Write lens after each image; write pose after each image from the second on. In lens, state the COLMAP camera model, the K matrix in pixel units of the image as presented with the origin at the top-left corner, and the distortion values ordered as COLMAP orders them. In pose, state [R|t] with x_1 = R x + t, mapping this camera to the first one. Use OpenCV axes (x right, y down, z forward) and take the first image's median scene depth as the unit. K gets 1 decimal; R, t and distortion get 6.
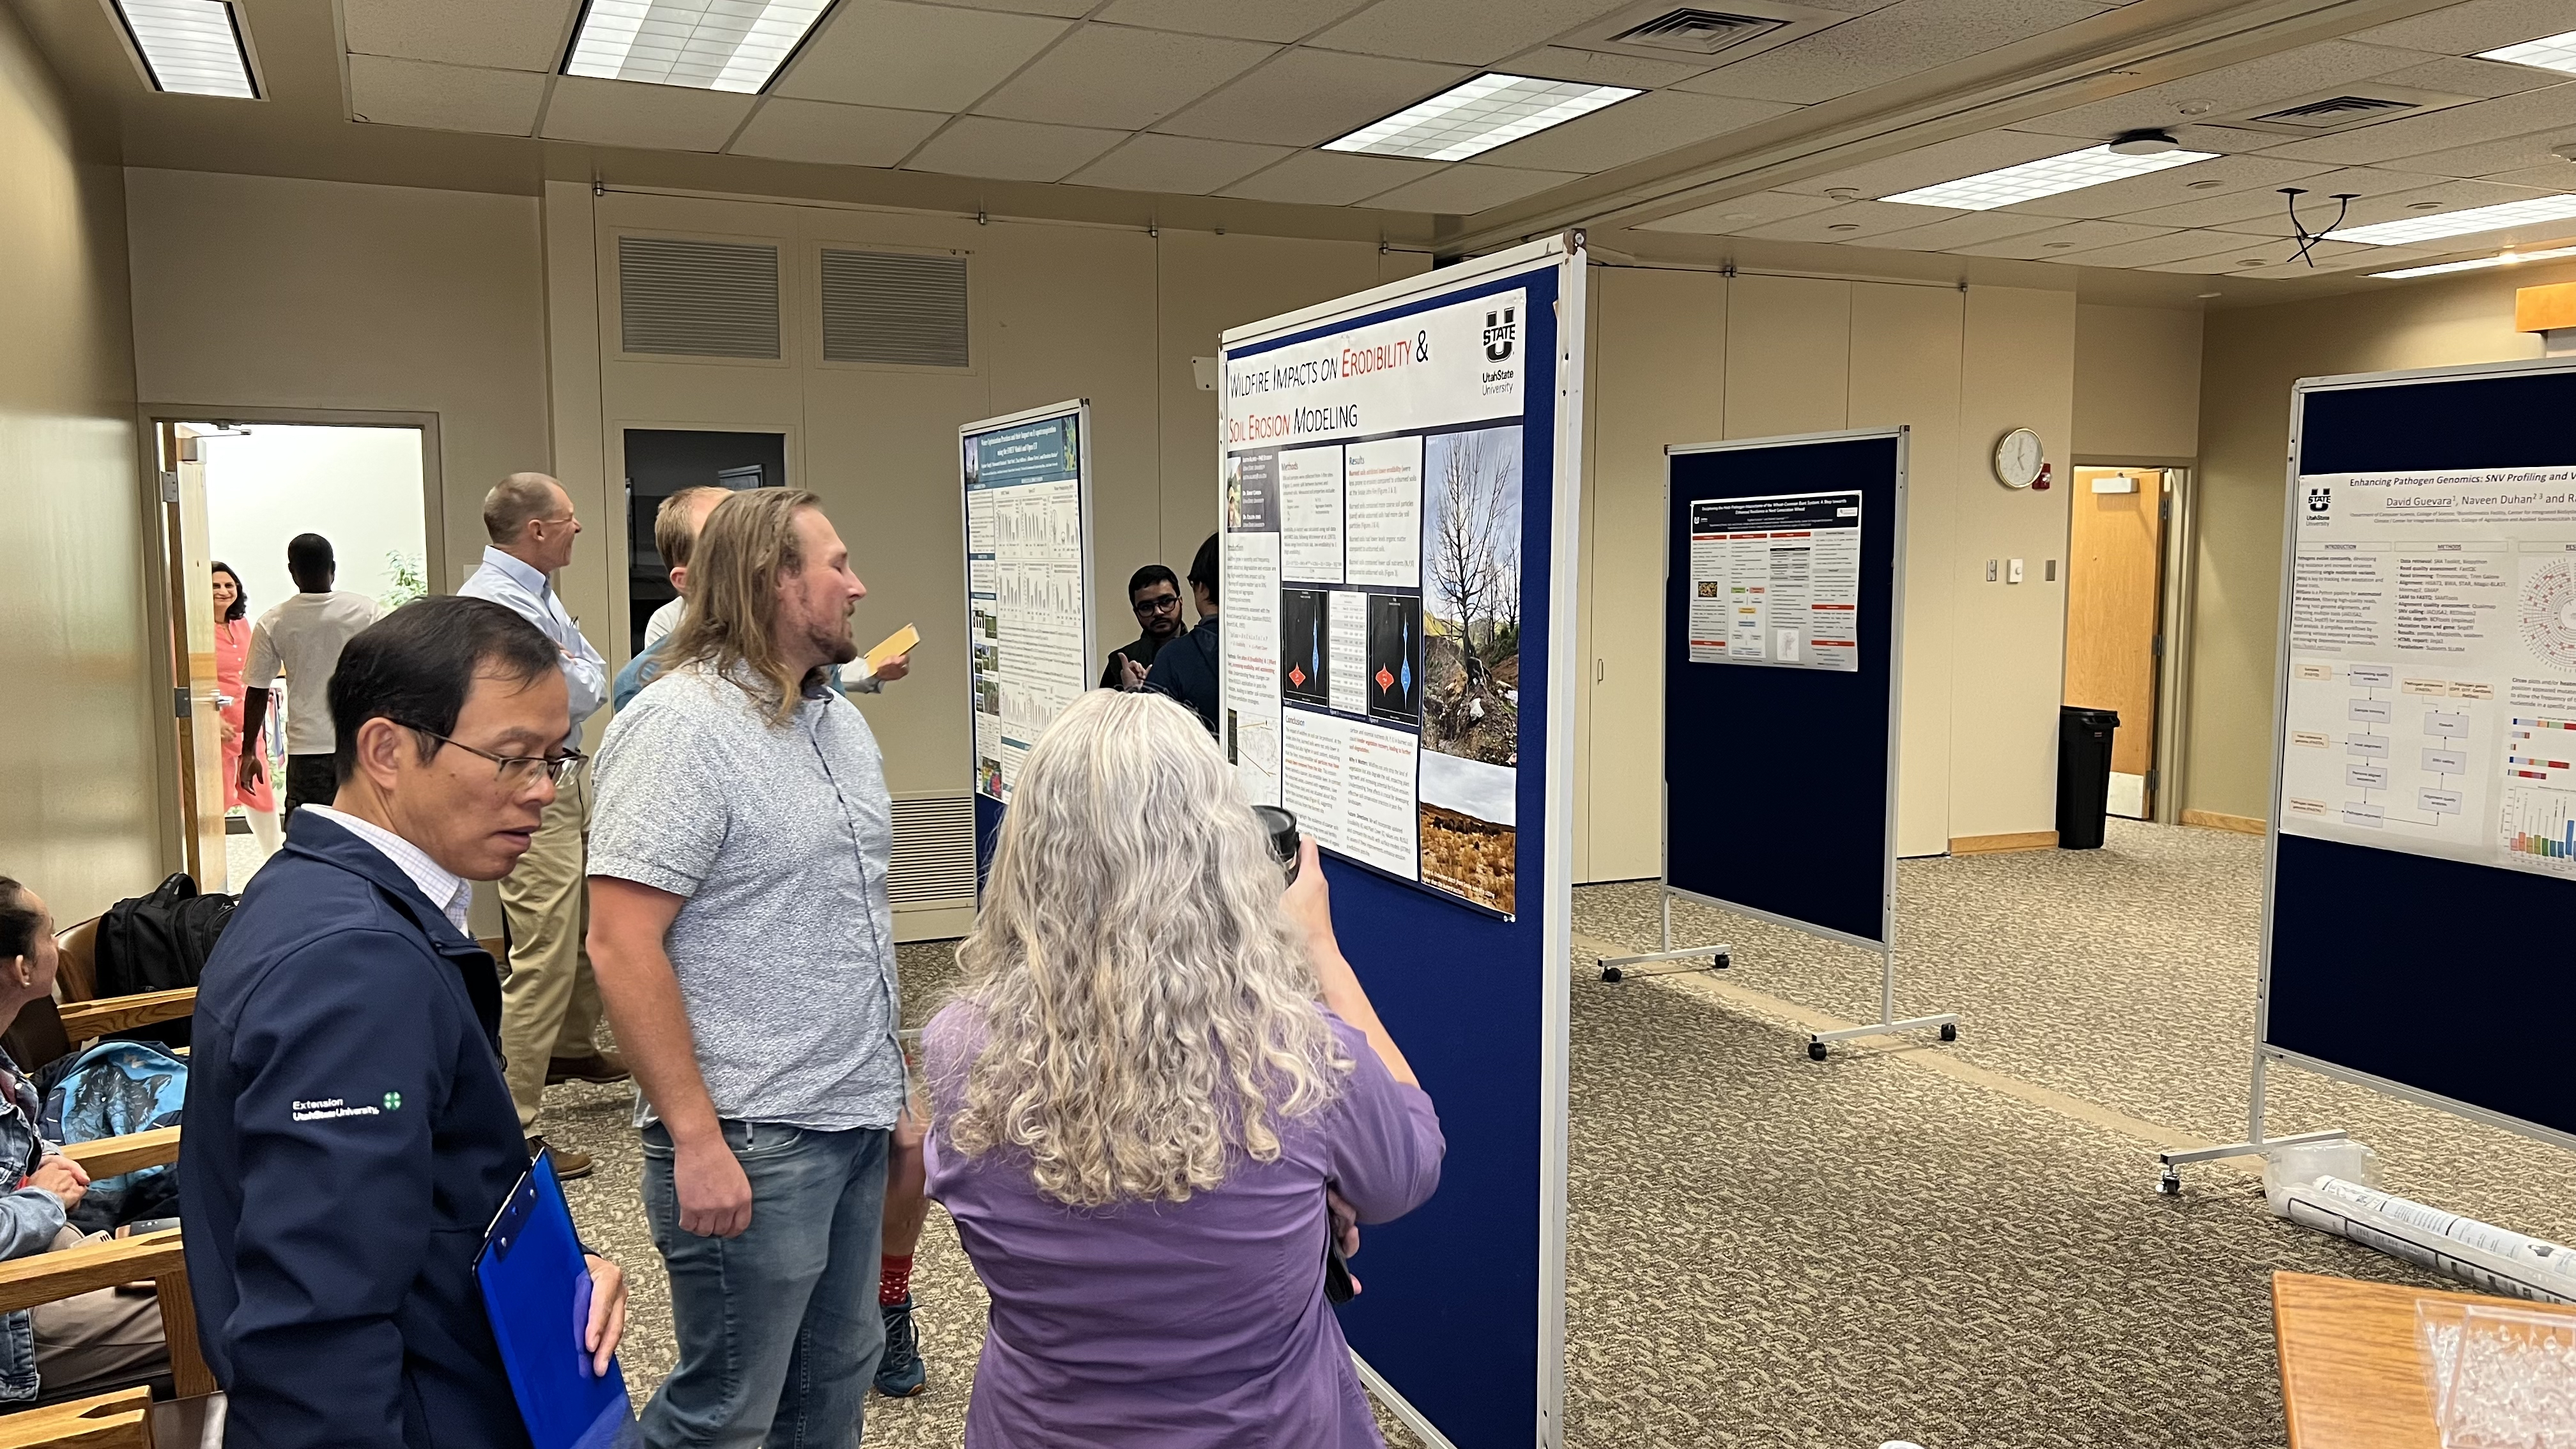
lens RADIAL K [[1882.4, 0, 1331.6], [0, 1882.4, 754.2], [0, 0, 1]] dist [0.066138, -0.065441]
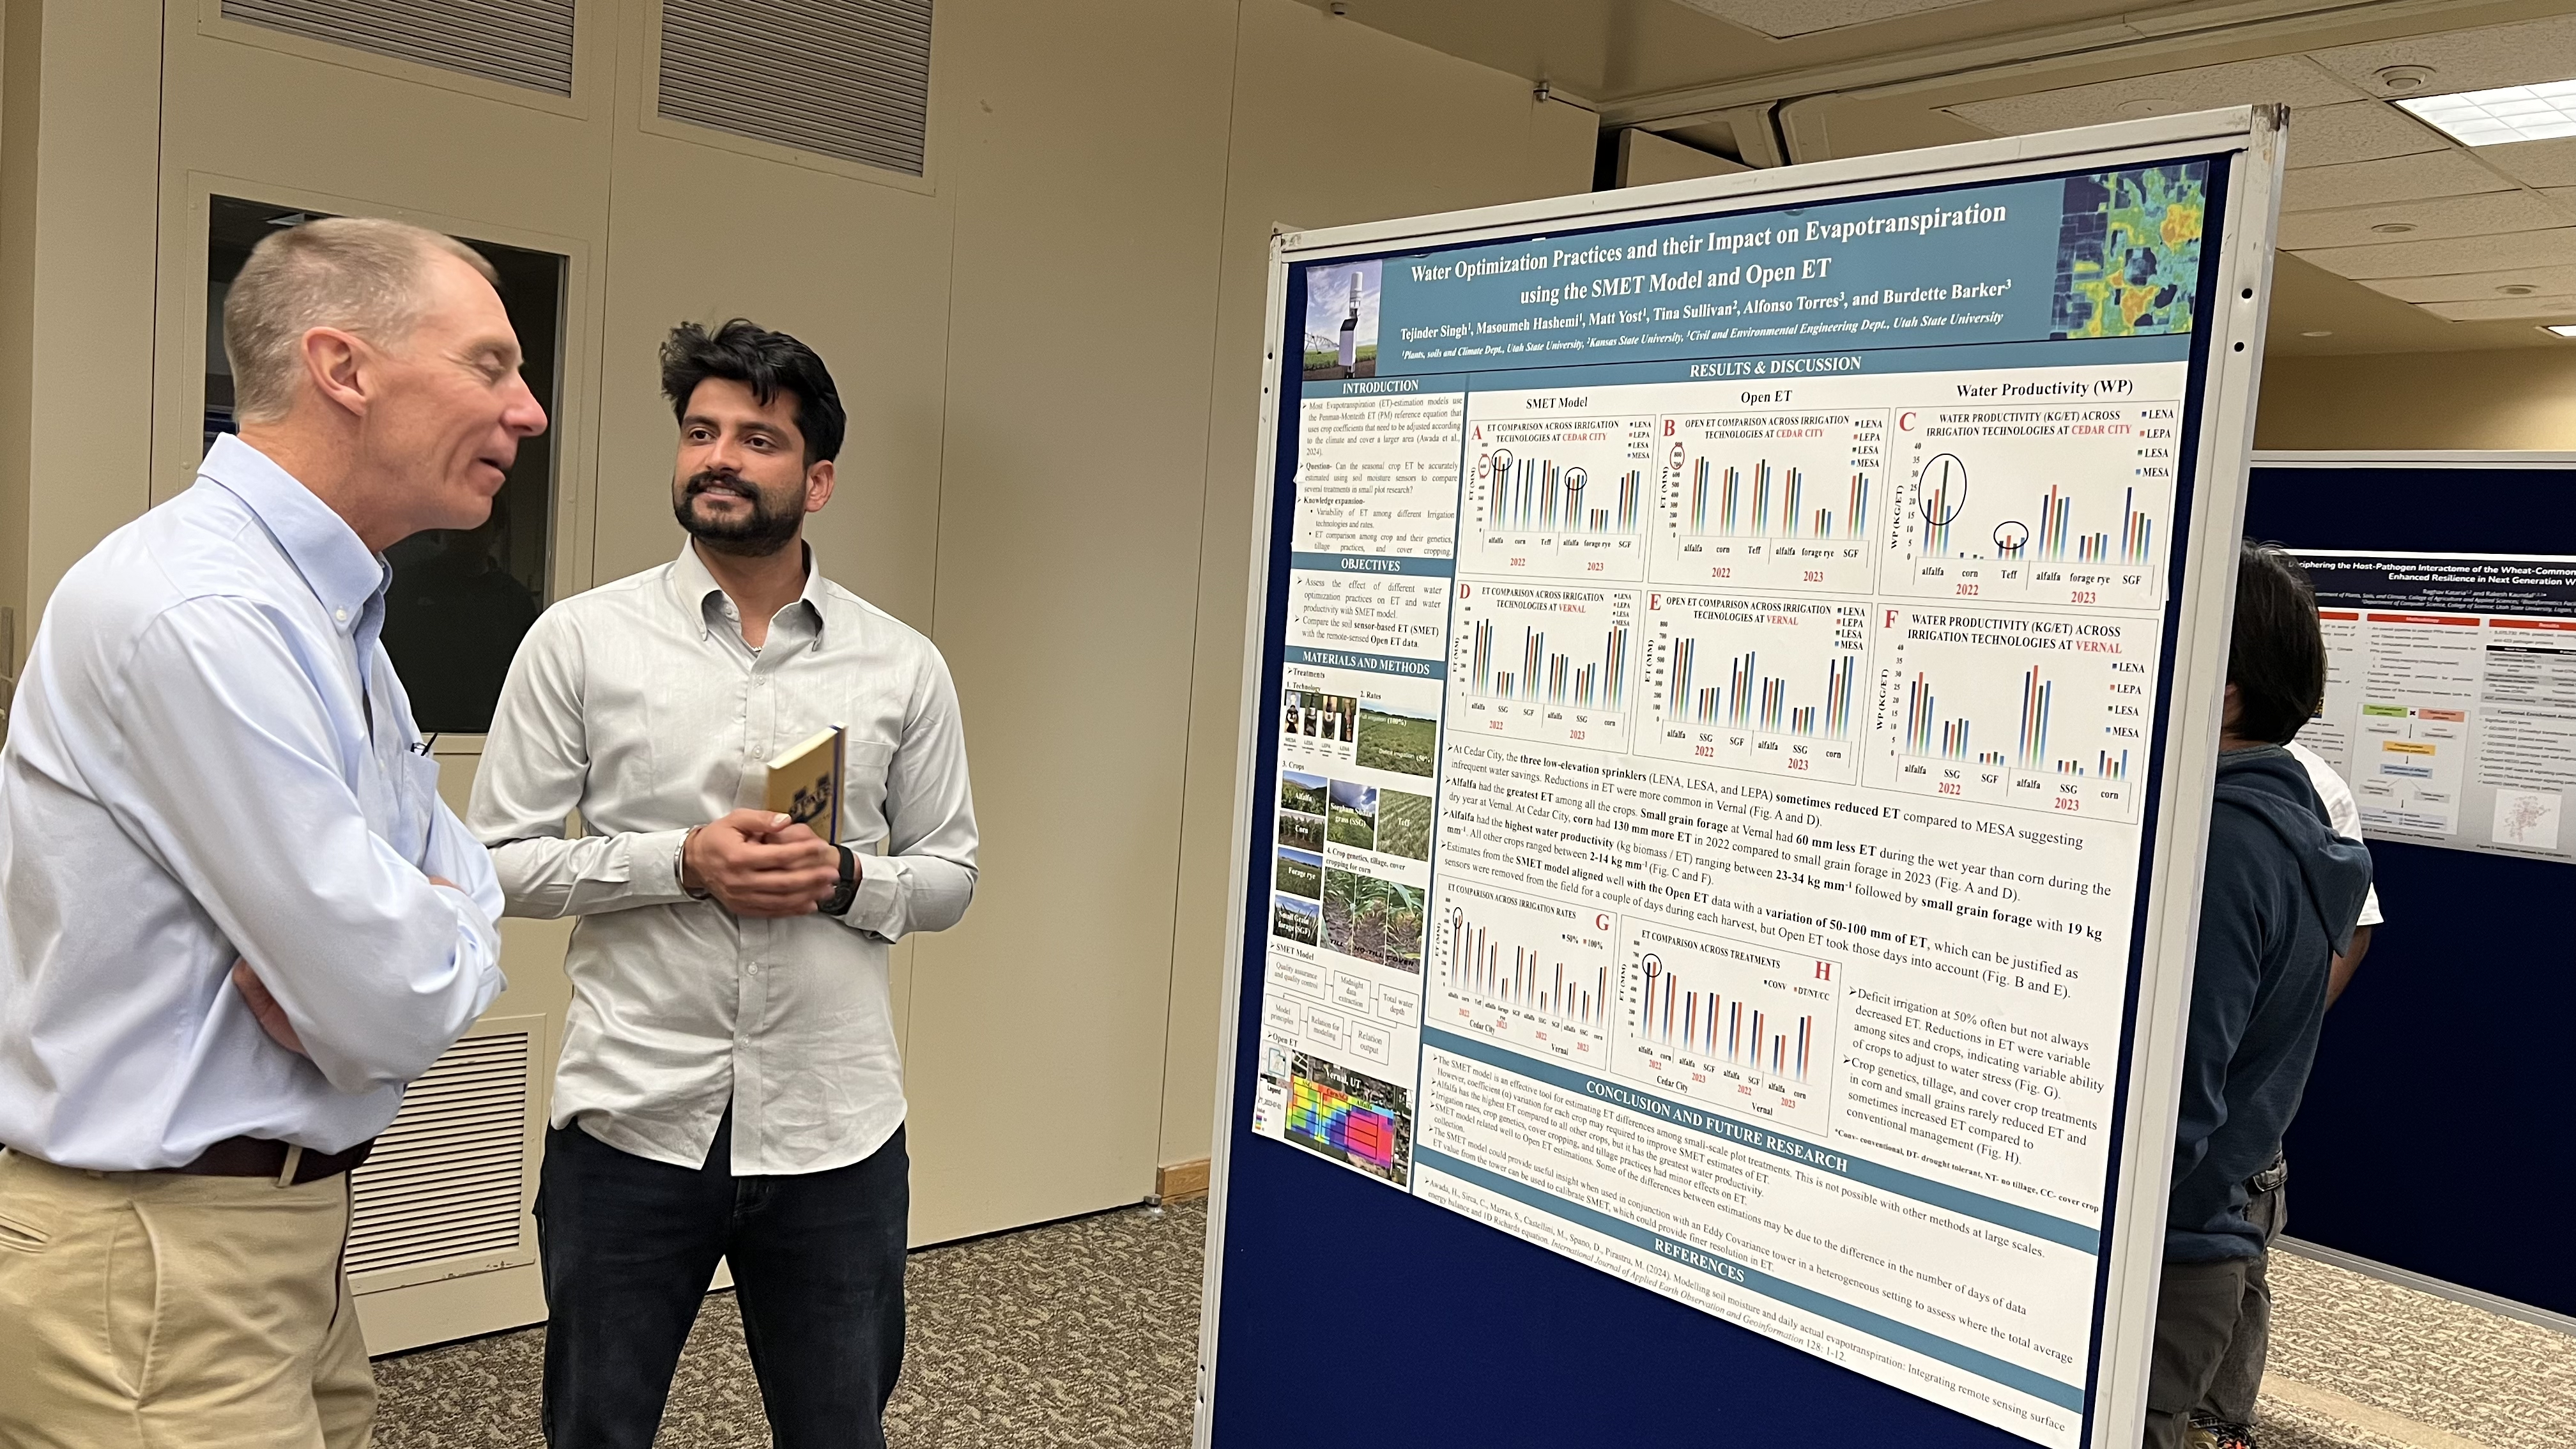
lens RADIAL K [[1882.4, 0, 1331.5], [0, 1882.4, 765.9], [0, 0, 1]] dist [0.066138, -0.065441]
pose [[0.958087, 0.048251, 0.282386, -0.268183], [-0.048458, 0.998806, -0.006258, -0.052648], [-0.282351, -0.007688, 0.959280, 0.551461]]
